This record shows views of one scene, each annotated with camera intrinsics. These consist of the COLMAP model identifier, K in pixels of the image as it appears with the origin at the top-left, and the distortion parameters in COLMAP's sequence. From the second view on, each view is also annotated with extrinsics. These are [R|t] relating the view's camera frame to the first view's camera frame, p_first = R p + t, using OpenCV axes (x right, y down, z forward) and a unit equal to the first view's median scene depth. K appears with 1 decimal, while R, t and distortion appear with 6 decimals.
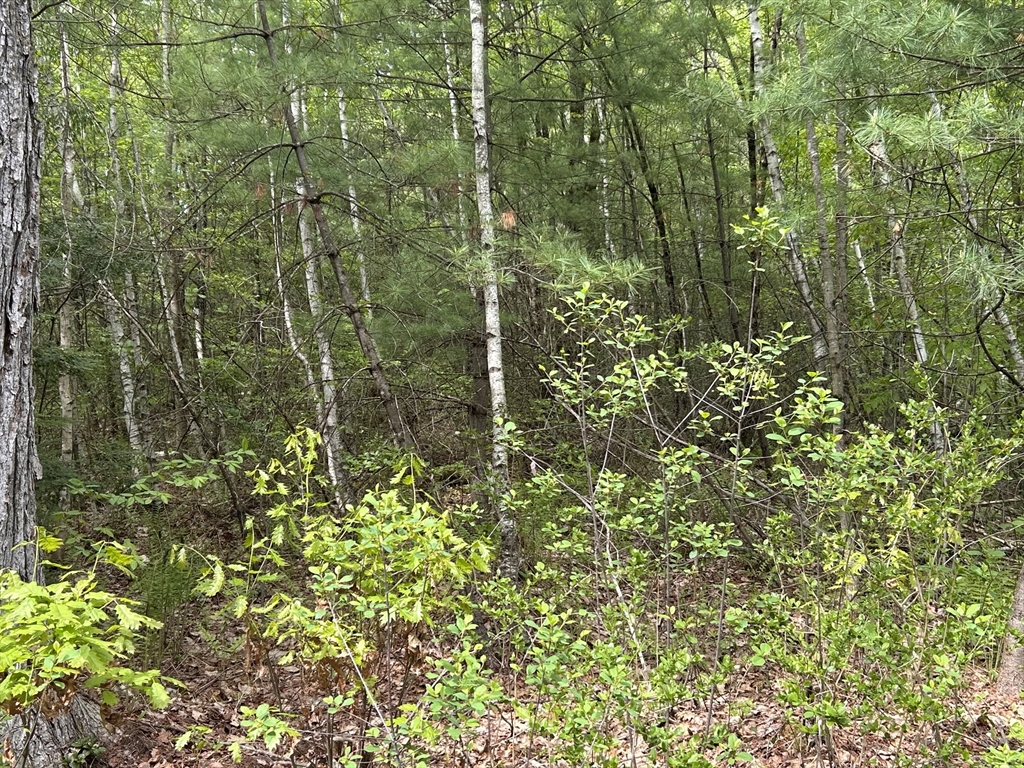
lens RADIAL K [[1146.9, 0, 511.0], [0, 1146.9, 382.7], [0, 0, 1]] dist [0.013582, 0.000000]
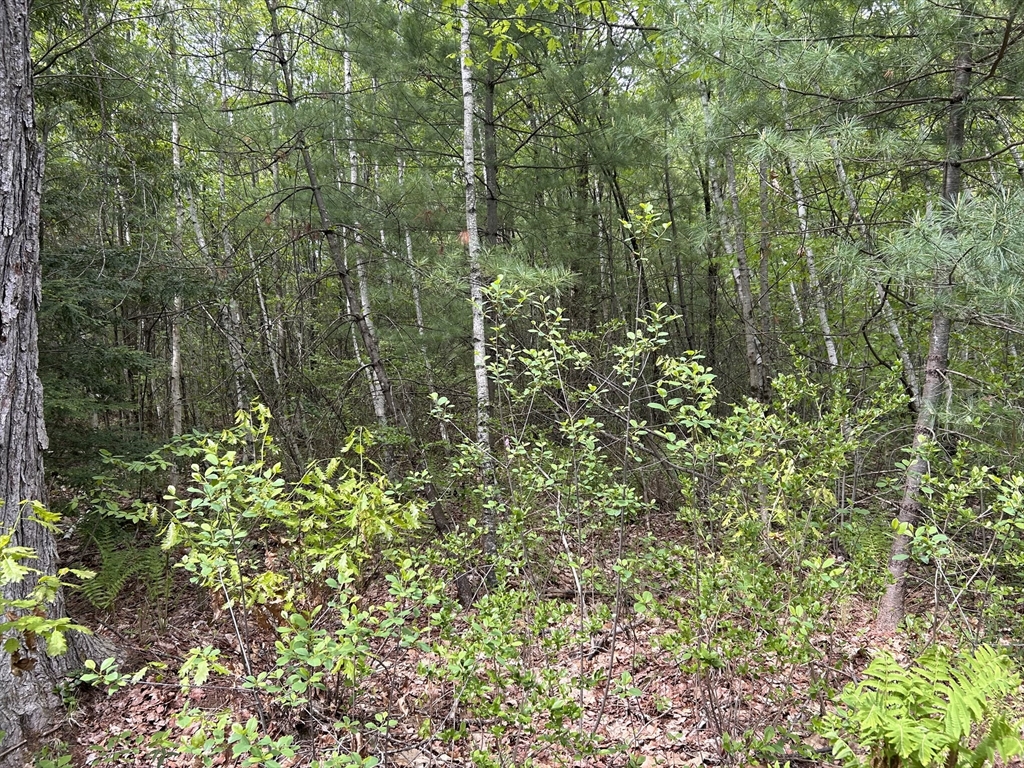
lens RADIAL K [[829.3, 0, 512.9], [0, 829.3, 385.4], [0, 0, 1]] dist [0.005919, 0.008111]
pose [[0.999297, -0.005425, -0.037087, 0.102246], [0.005247, 0.999974, -0.004892, 0.024633], [0.037112, 0.004694, 0.999300, 0.158267]]
